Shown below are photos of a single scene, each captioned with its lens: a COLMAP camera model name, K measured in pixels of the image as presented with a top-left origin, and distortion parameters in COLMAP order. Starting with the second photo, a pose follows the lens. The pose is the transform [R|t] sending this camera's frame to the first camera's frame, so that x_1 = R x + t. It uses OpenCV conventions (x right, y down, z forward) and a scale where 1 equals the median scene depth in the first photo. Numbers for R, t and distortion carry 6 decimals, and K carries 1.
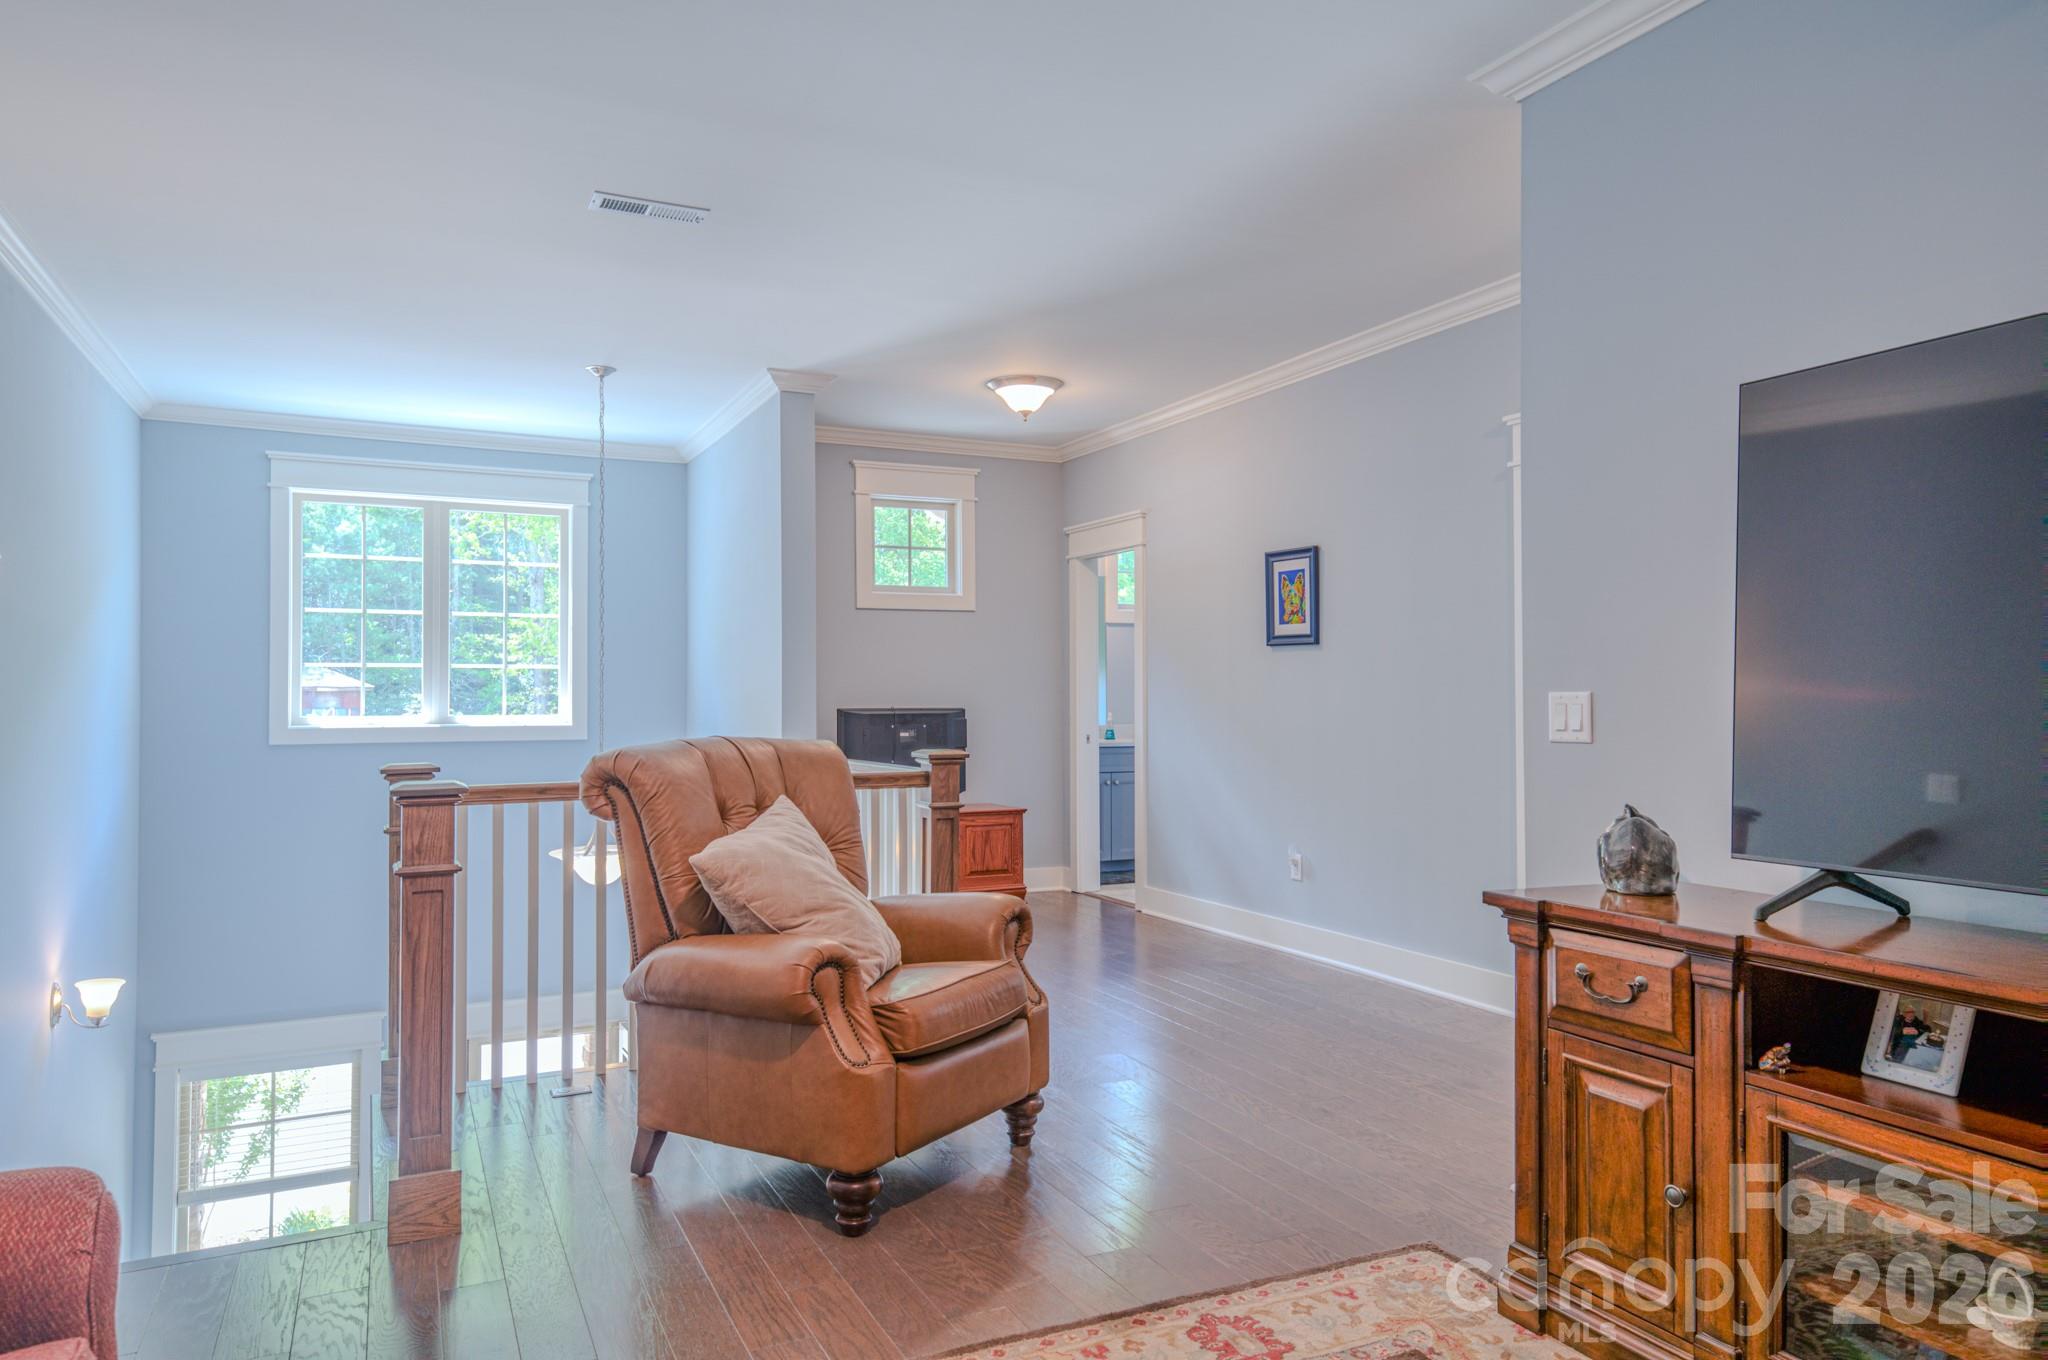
lens RADIAL K [[1307.3, 0, 1022.9], [0, 1307.3, 684.7], [0, 0, 1]] dist [0.001271, 0.000165]
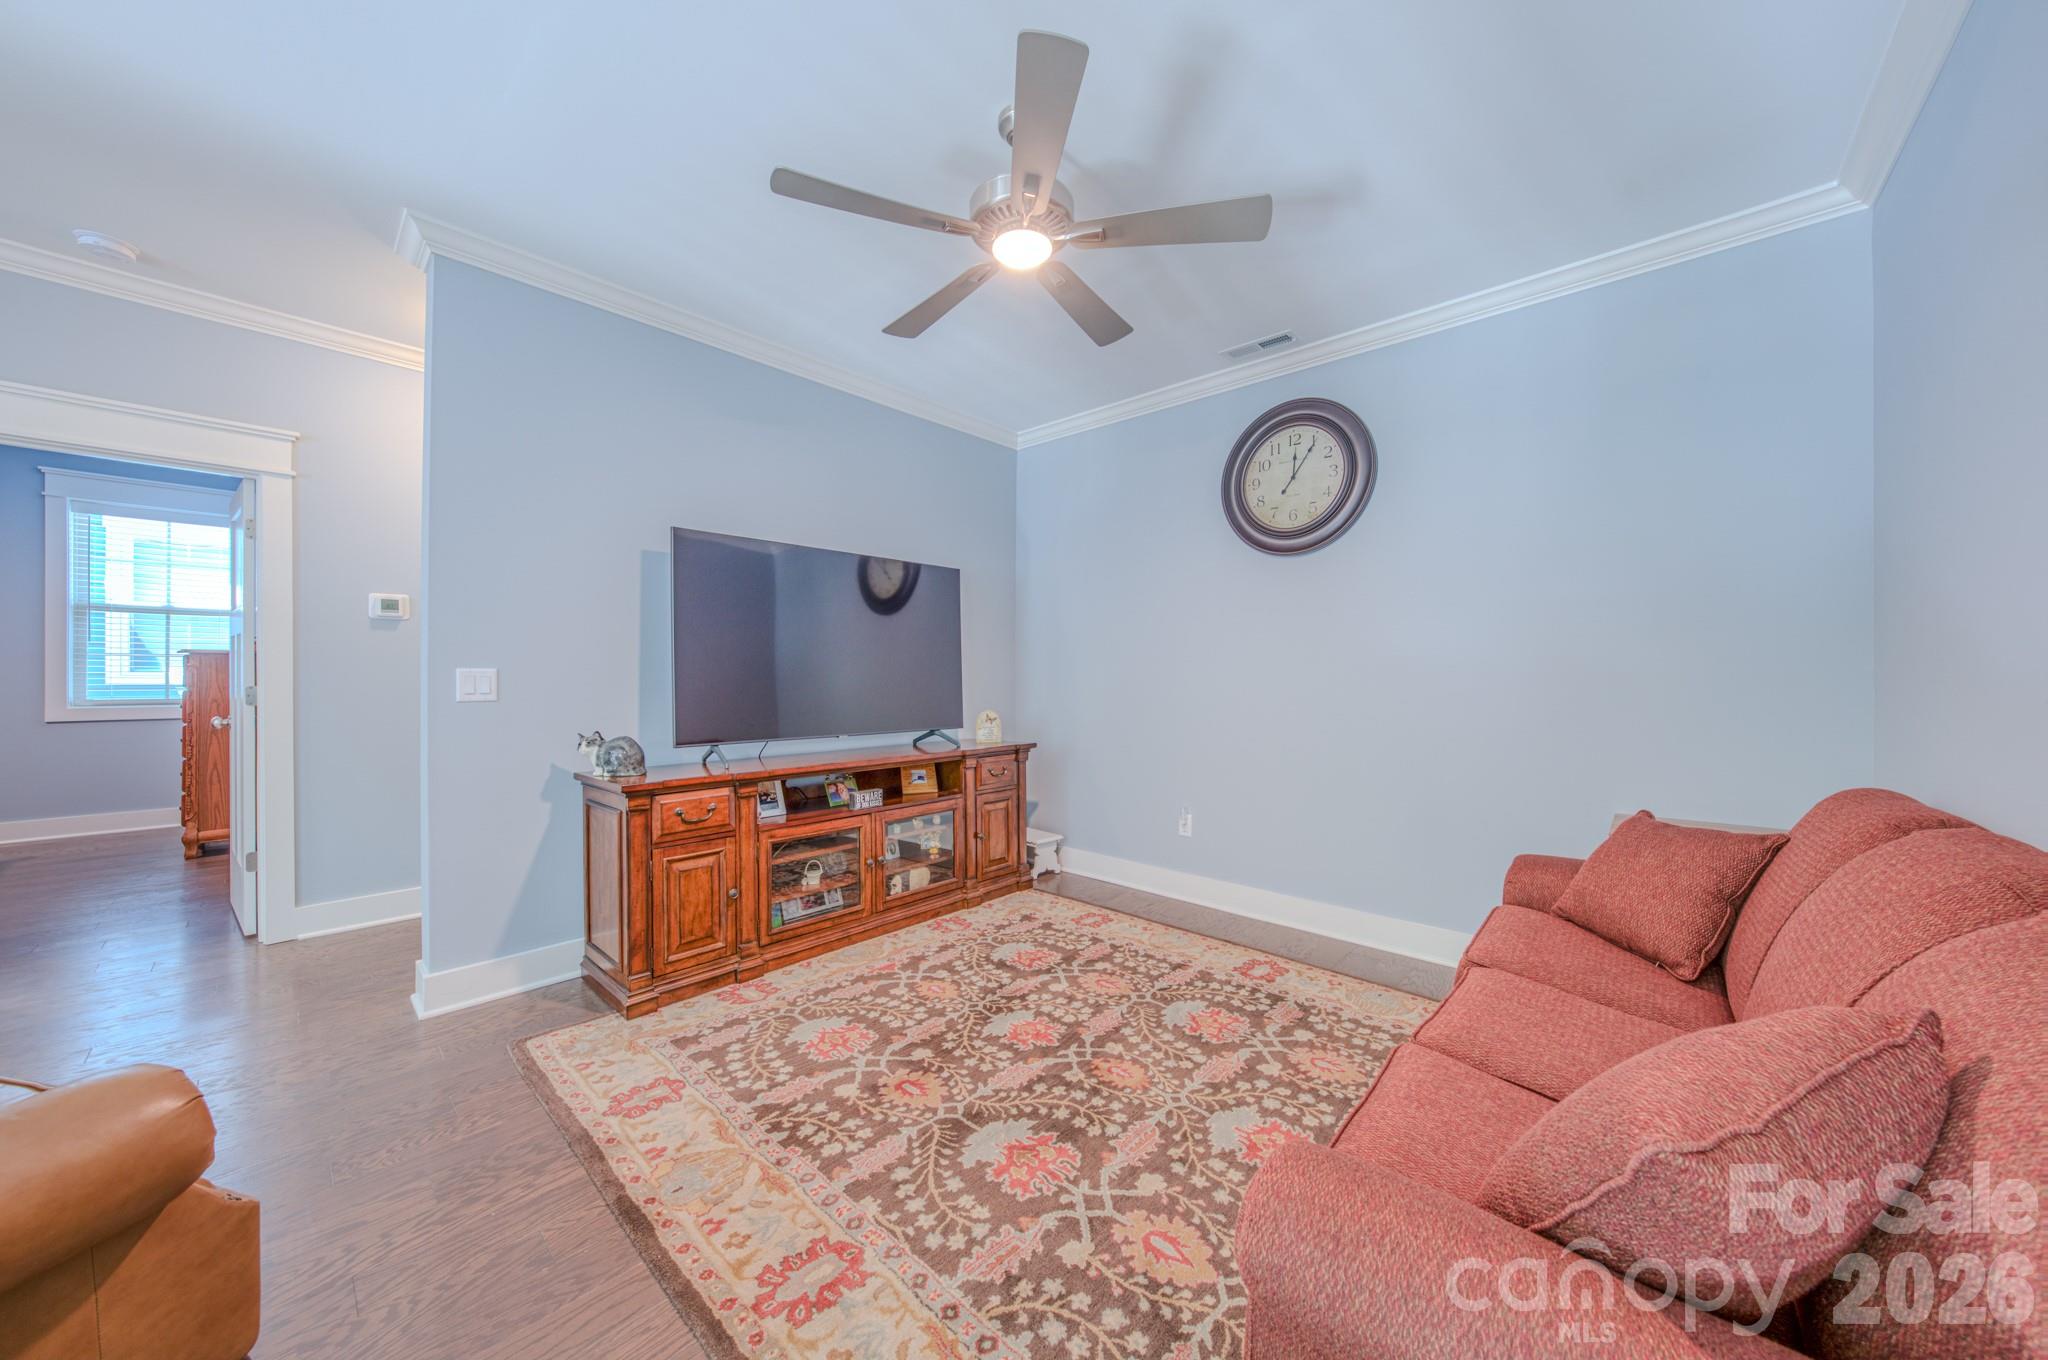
lens RADIAL K [[704.9, 0, 1026.6], [0, 704.9, 678.1], [0, 0, 1]] dist [-0.018335, 0.000362]
pose [[-0.381606, -0.006442, 0.924303, -0.738163], [-0.018598, 0.999827, -0.000710, 0.006188], [-0.924138, -0.017461, -0.381660, 0.895700]]
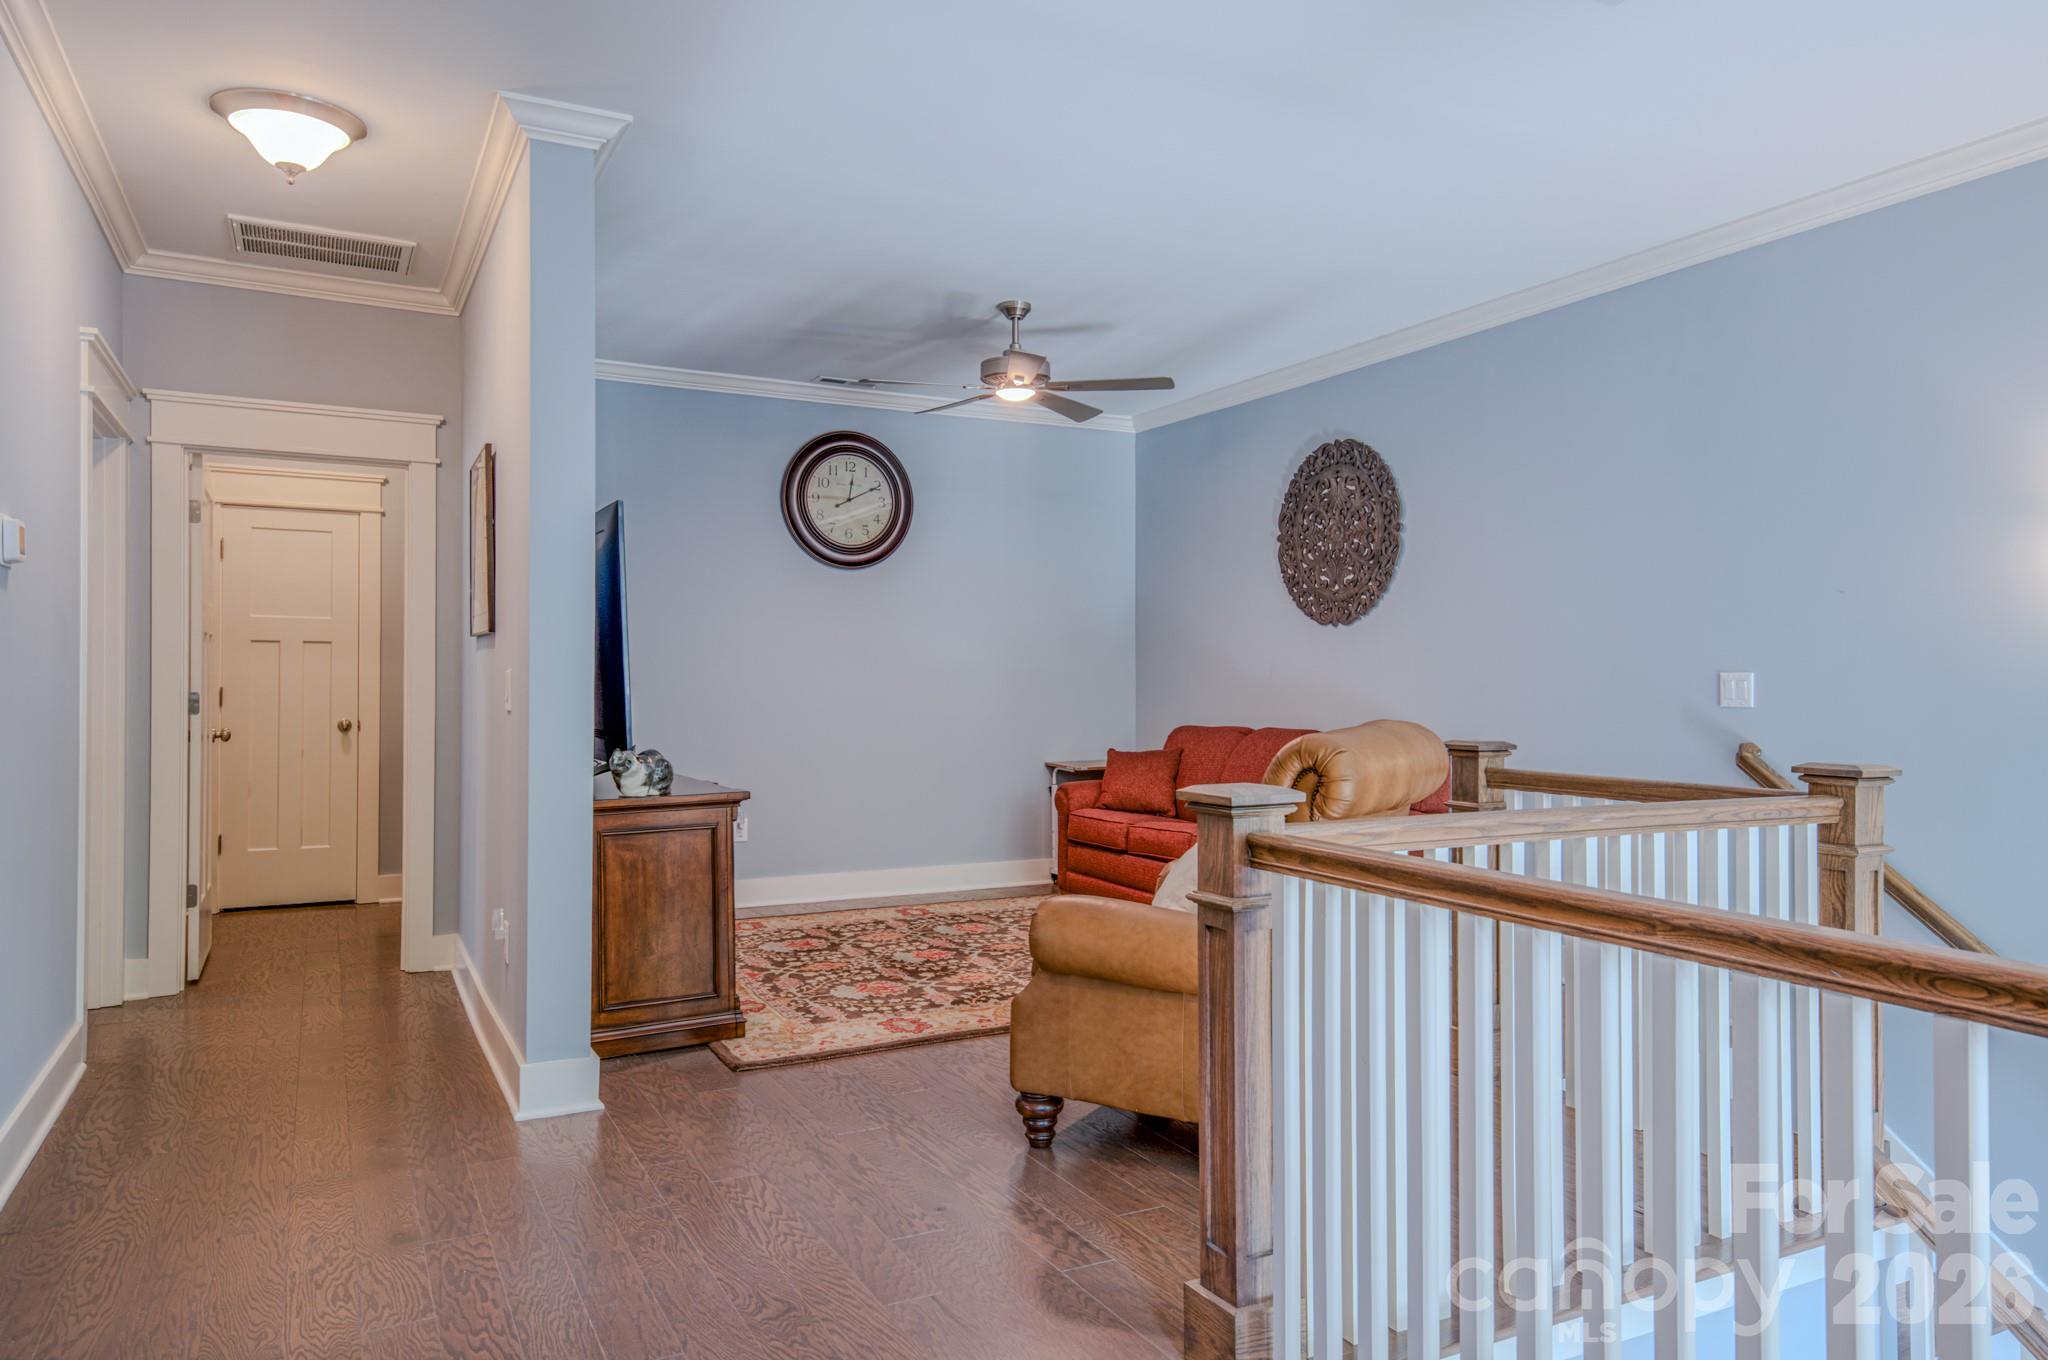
lens RADIAL K [[1307.3, 0, 1024.1], [0, 1307.3, 673.3], [0, 0, 1]] dist [0.001271, 0.000165]
pose [[-0.999151, -0.001218, -0.041190, 0.073388], [-0.000467, 0.999834, -0.018221, 0.039924], [0.041206, -0.018186, -0.998985, 2.809271]]
